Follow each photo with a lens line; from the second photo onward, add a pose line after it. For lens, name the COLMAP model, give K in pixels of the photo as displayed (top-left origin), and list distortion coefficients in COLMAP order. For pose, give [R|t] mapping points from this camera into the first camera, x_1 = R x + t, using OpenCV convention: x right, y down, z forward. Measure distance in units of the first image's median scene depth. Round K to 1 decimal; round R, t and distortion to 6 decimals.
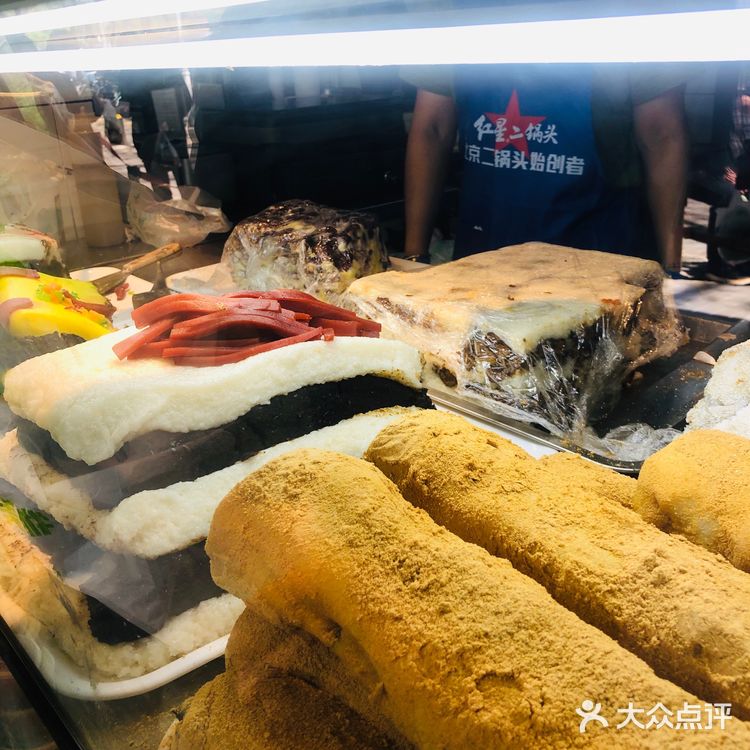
lens RADIAL K [[830.4, 0, 375.0], [0, 830.4, 375.0], [0, 0, 1]] dist [-0.000572, -0.020047]
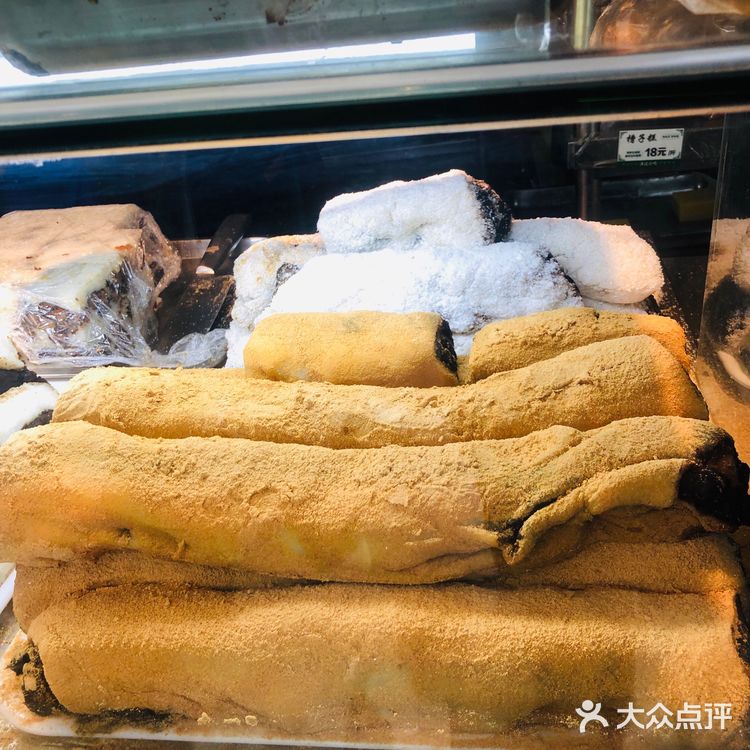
lens RADIAL K [[830.4, 0, 375.0], [0, 830.4, 375.0], [0, 0, 1]] dist [-0.000572, -0.020047]
pose [[0.741081, -0.357316, 0.568440, -0.391425], [0.304441, 0.933422, 0.189838, -0.068897], [-0.598427, 0.032371, 0.800523, -0.333267]]
